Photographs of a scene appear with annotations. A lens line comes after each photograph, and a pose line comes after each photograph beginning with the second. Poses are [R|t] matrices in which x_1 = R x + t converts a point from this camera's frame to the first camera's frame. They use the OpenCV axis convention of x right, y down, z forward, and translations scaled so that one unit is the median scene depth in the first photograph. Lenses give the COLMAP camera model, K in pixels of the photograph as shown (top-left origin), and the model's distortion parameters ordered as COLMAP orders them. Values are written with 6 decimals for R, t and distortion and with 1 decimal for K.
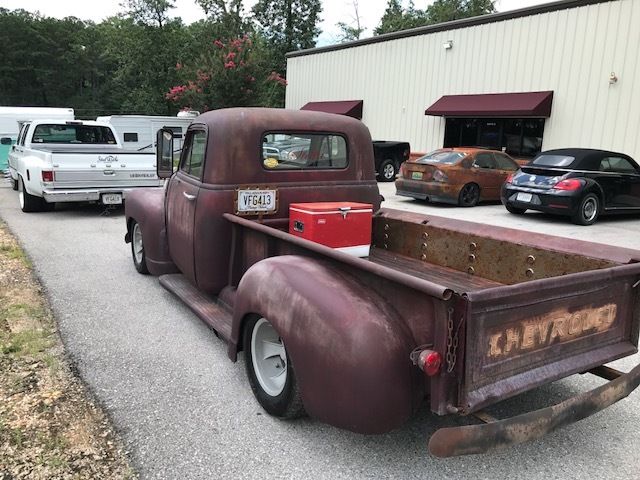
lens RADIAL K [[527.5, 0, 320.0], [0, 527.5, 240.0], [0, 0, 1]] dist [0.029710, -0.035356]
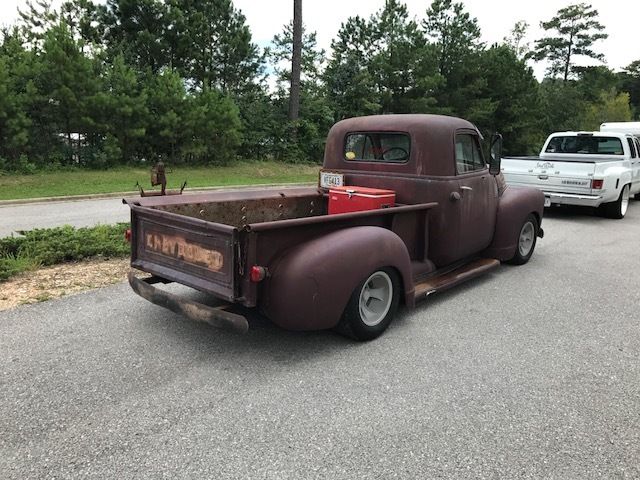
lens RADIAL K [[527.5, 0, 320.0], [0, 527.5, 240.0], [0, 0, 1]] dist [0.029710, -0.035356]
pose [[0.265926, 0.163497, -0.950027, 1.274496], [-0.197061, 0.973921, 0.112449, -0.073372], [0.943637, 0.157310, 0.291209, 0.582614]]
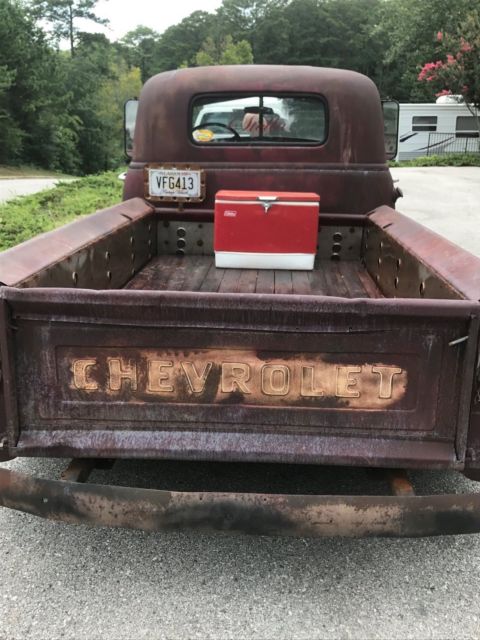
lens RADIAL K [[648.0, 0, 242.9], [0, 648.0, 309.3], [0, 0, 1]] dist [0.051003, -0.098179]
pose [[0.819283, 0.135273, -0.557204, 0.543702], [-0.096172, 0.990425, 0.099041, 0.006822], [0.565267, -0.027555, 0.824448, 0.243361]]
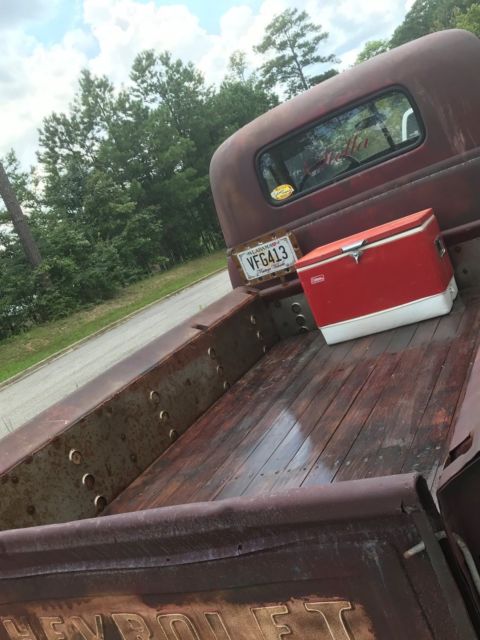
lens RADIAL K [[645.6, 0, 240.0], [0, 645.6, 320.0], [0, 0, 1]] dist [0.084576, -0.207700]
pose [[0.472245, -0.079289, -0.877894, 0.595525], [0.247063, 0.967931, 0.045482, -0.044921], [0.846135, -0.238374, 0.476690, 0.557155]]
